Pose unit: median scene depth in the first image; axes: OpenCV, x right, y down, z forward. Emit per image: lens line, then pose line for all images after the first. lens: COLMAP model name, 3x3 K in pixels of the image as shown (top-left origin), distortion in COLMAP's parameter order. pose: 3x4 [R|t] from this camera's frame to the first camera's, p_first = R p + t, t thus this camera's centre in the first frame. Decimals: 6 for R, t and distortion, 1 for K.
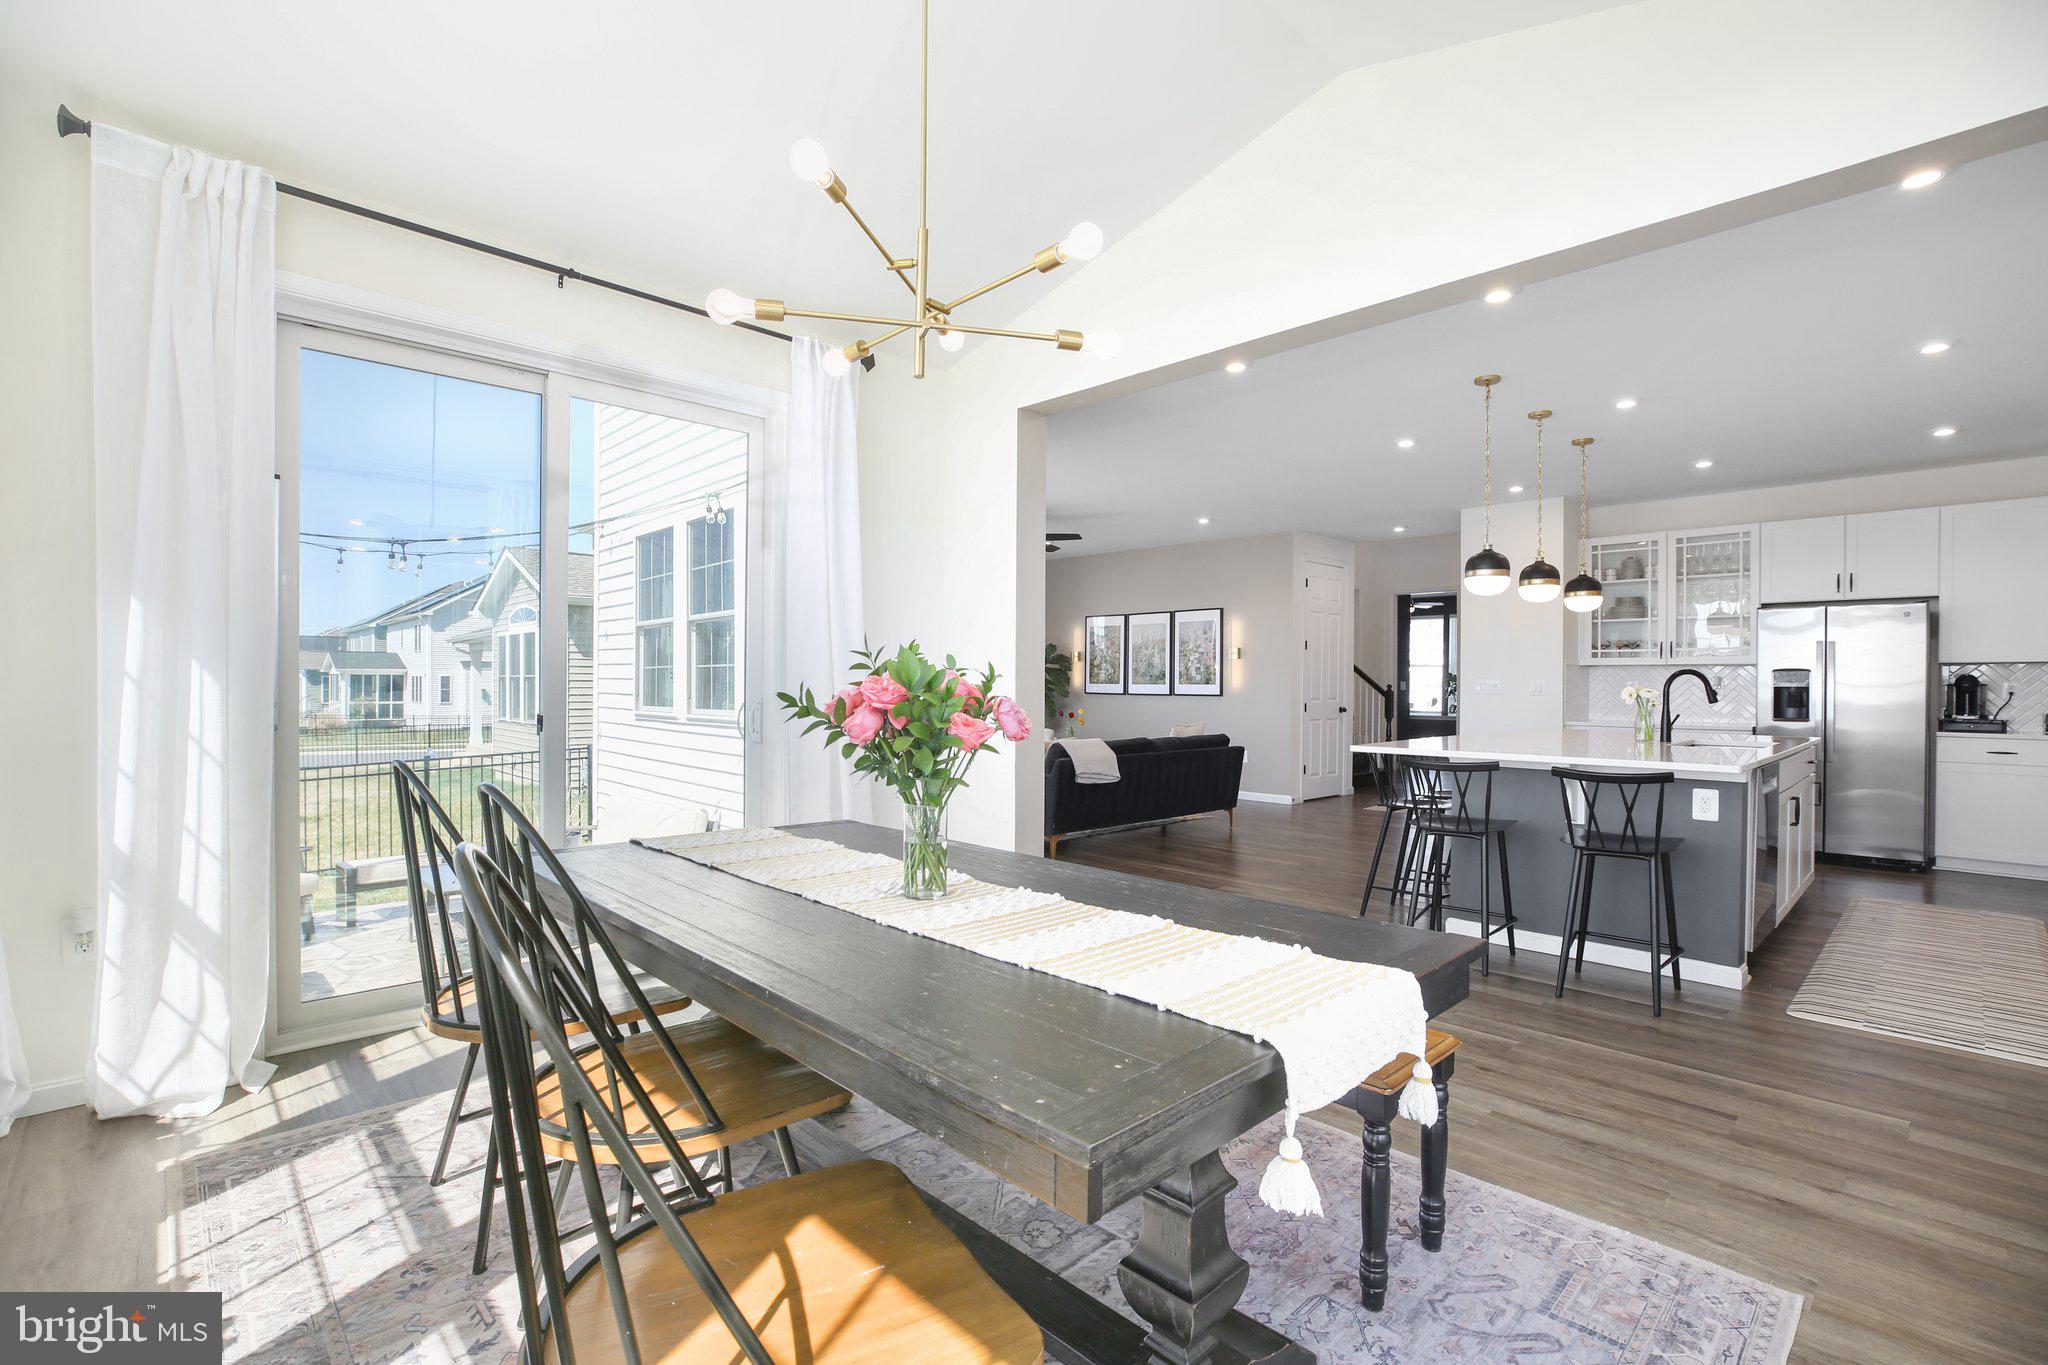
lens RADIAL K [[937.2, 0, 1034.2], [0, 937.2, 687.7], [0, 0, 1]] dist [-0.043190, 0.014909]
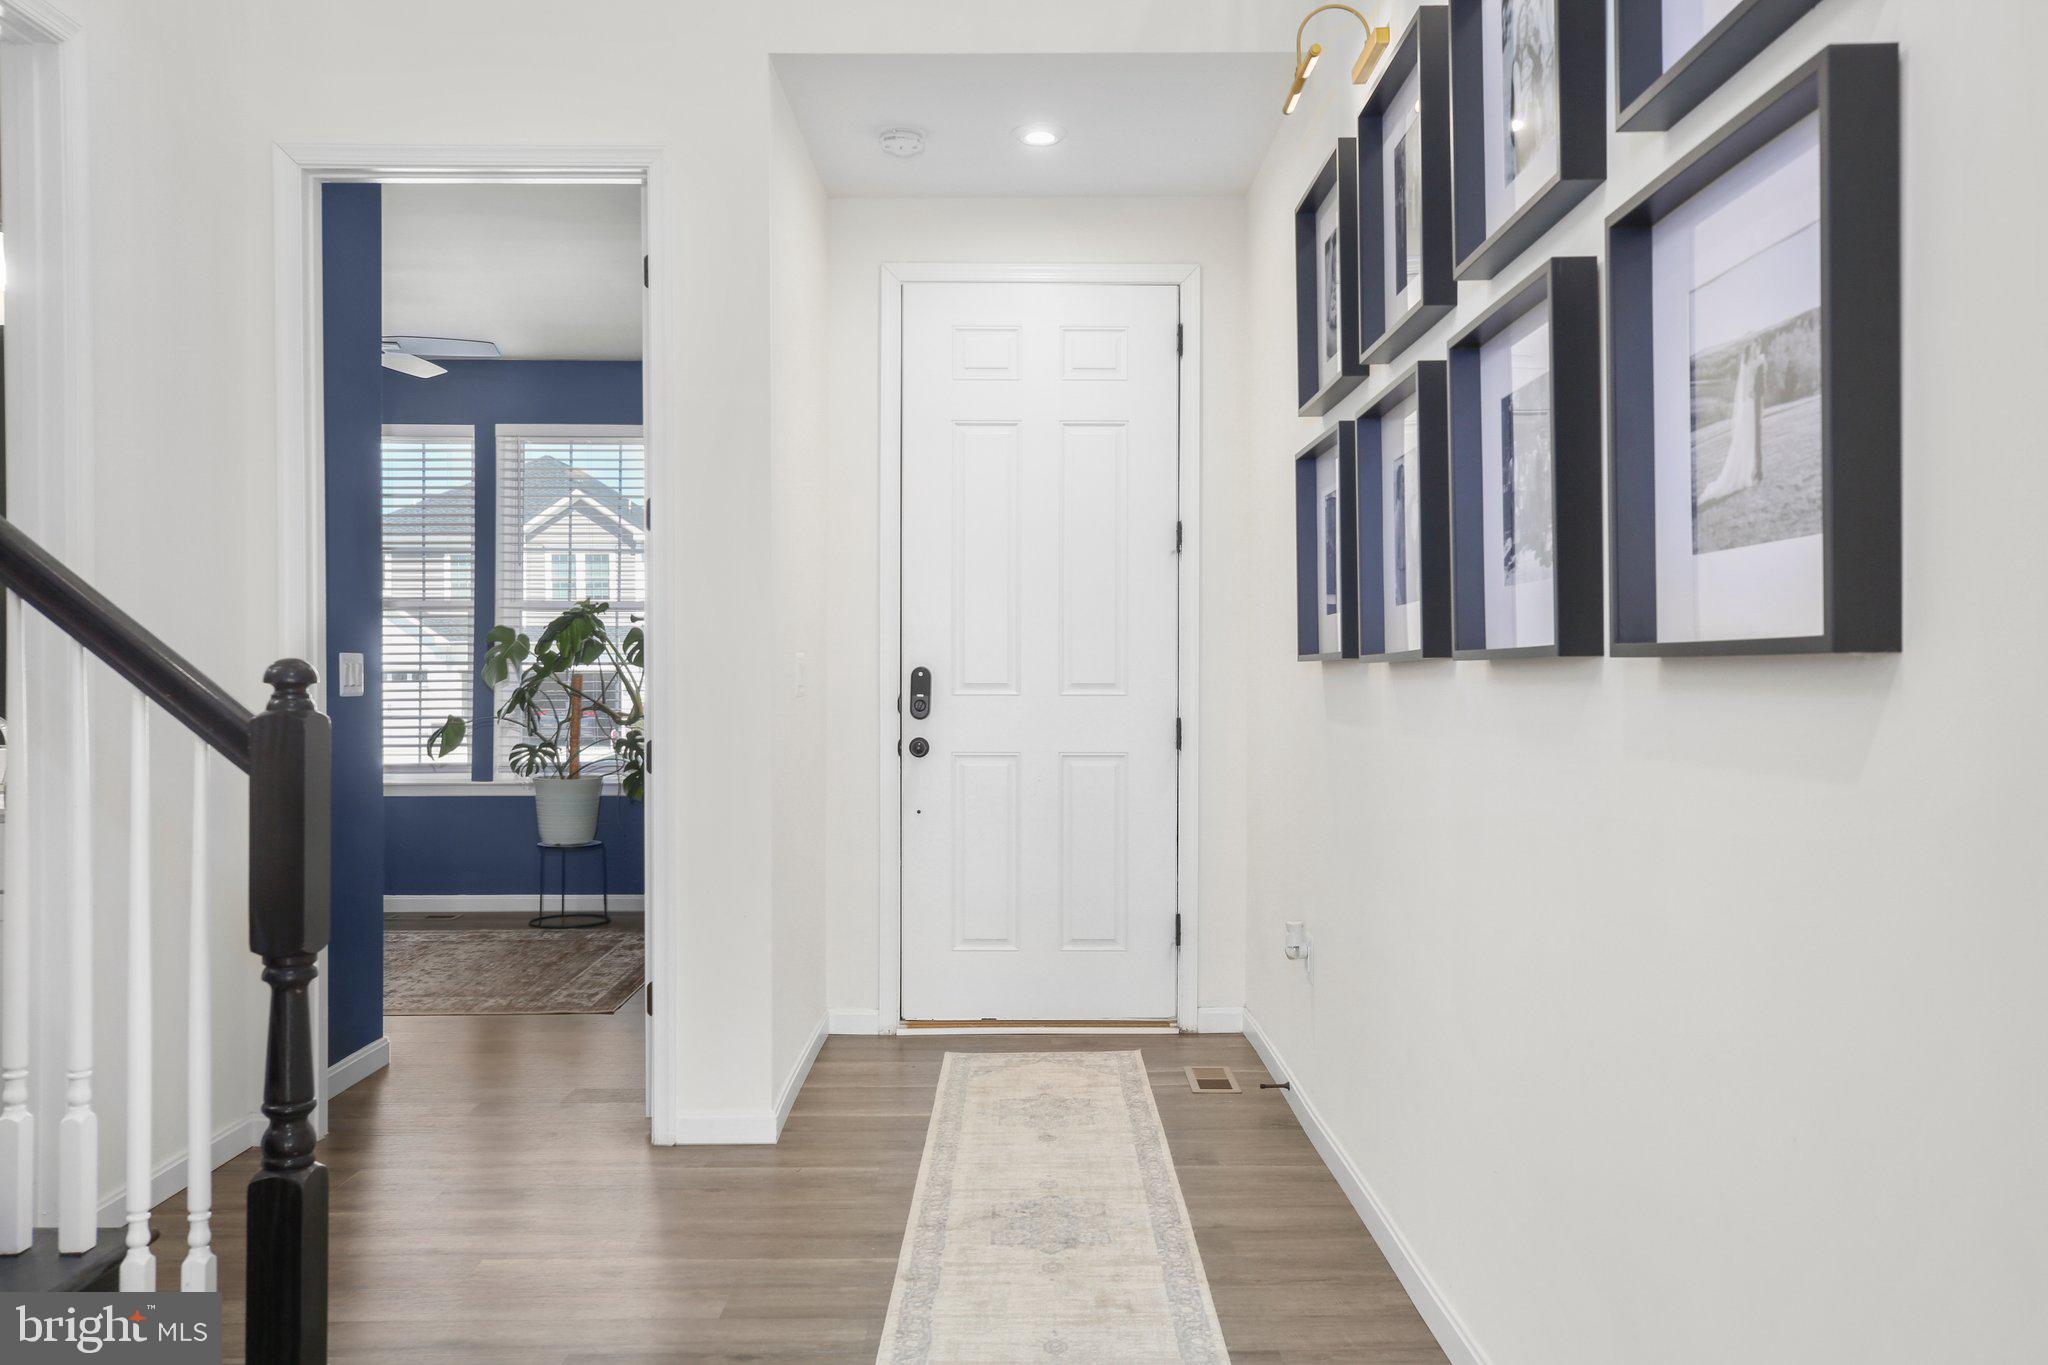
lens RADIAL K [[1670.2, 0, 1024.0], [0, 1670.2, 682.5], [0, 0, 1]] dist [0.001589, 0.000010]
pose [[0.702270, -0.009621, 0.711846, 0.450740], [0.009790, 0.999945, 0.003856, -0.000704], [-0.711843, 0.004261, 0.702325, 1.208665]]
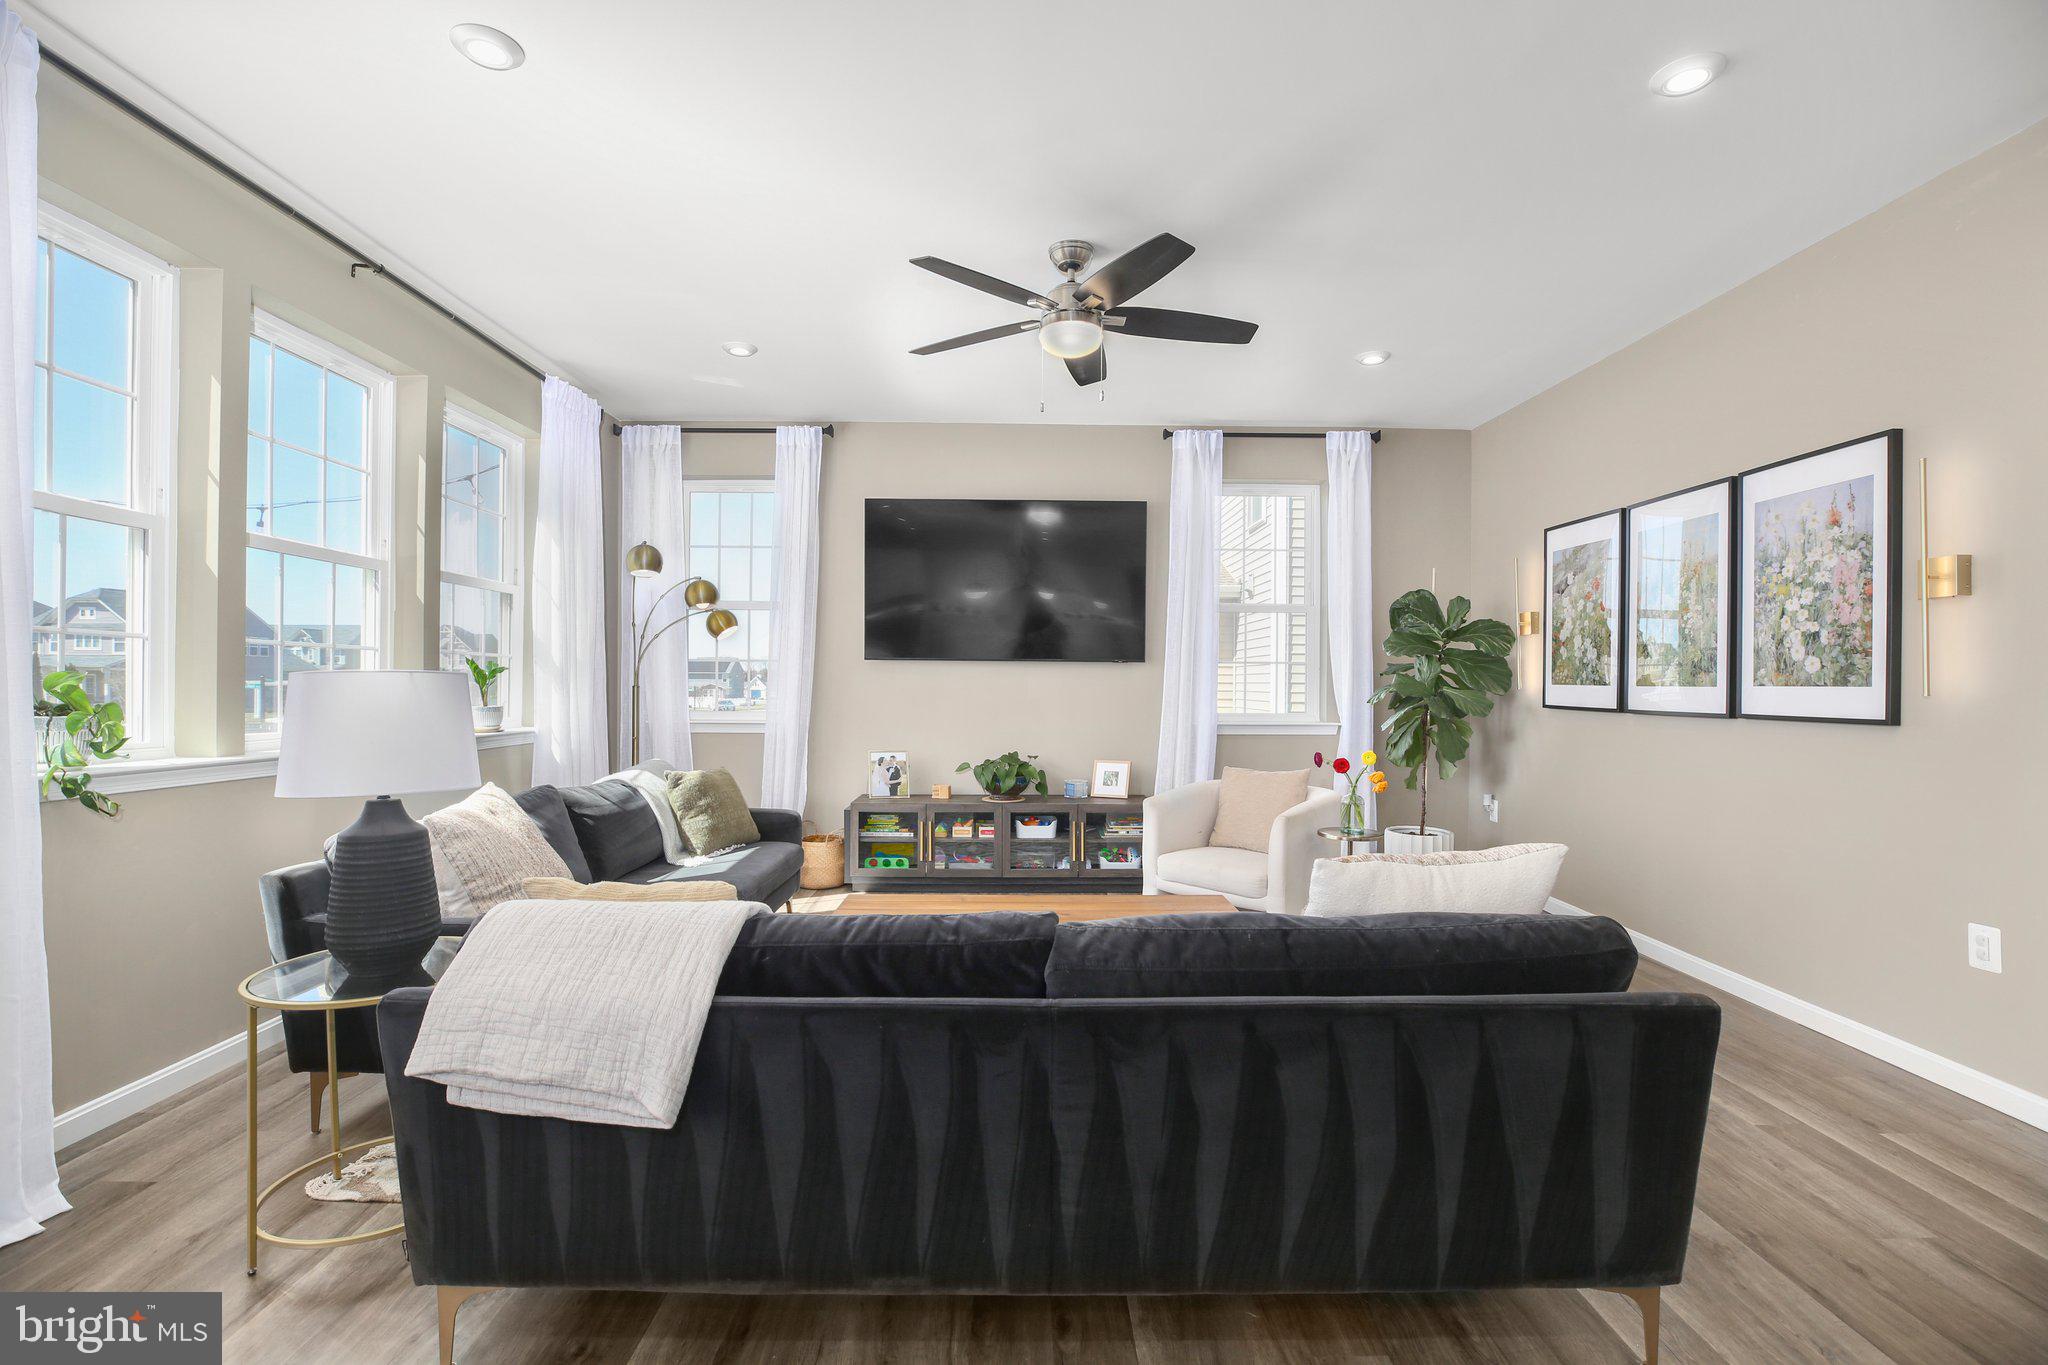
lens RADIAL K [[937.2, 0, 1034.2], [0, 937.2, 687.7], [0, 0, 1]] dist [-0.043190, 0.014909]
pose [[0.736326, 0.002142, -0.676623, 0.262298], [-0.005357, 0.999982, -0.002664, -0.000819], [0.676605, 0.005586, 0.736325, 0.805326]]
